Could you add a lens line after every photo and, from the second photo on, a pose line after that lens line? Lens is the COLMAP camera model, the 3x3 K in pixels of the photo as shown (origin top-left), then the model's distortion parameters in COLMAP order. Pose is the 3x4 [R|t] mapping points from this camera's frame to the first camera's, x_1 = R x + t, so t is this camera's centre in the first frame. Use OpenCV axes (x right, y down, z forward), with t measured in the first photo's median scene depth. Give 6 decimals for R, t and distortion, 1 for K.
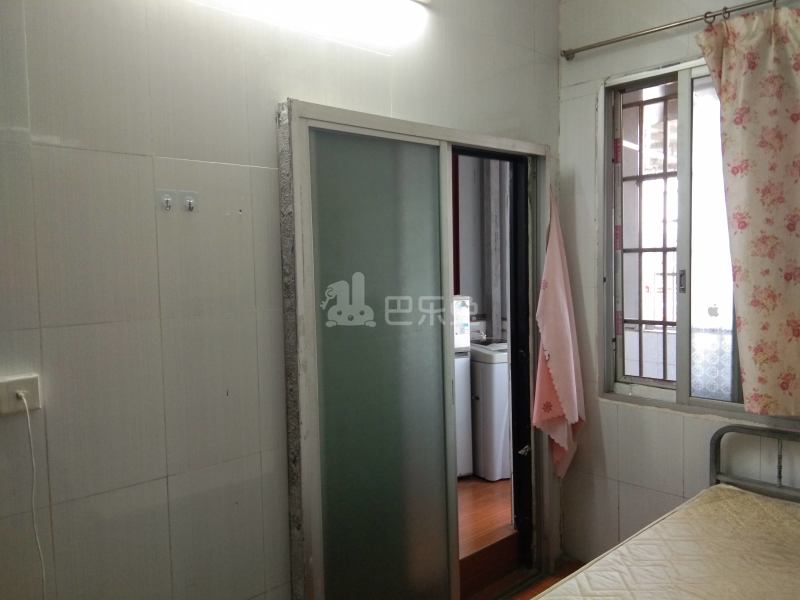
lens RADIAL K [[644.9, 0, 398.8], [0, 644.9, 296.5], [0, 0, 1]] dist [0.125391, -0.173855]
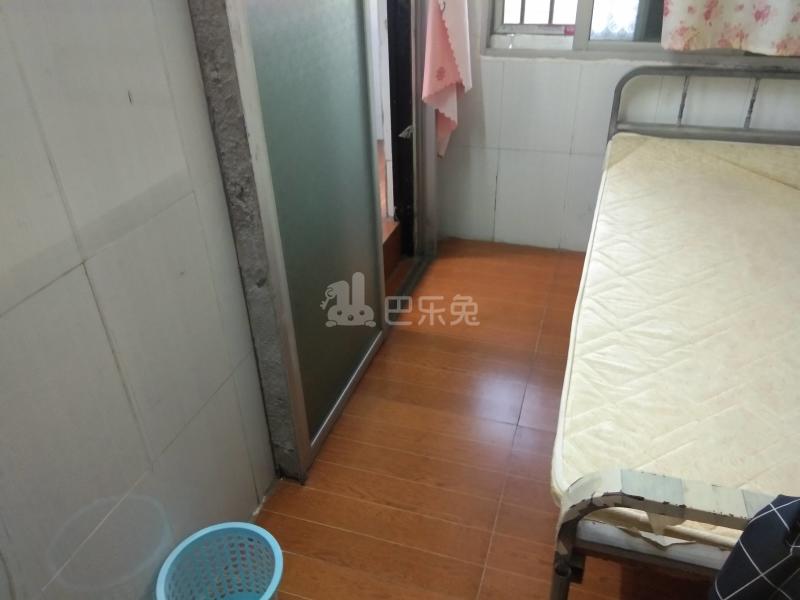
lens RADIAL K [[644.9, 0, 398.8], [0, 644.9, 296.5], [0, 0, 1]] dist [0.125391, -0.173855]
pose [[0.881455, -0.246552, 0.402801, -0.245237], [0.033658, 0.883536, 0.467152, 0.035578], [-0.471067, -0.398216, 0.787096, 0.299121]]
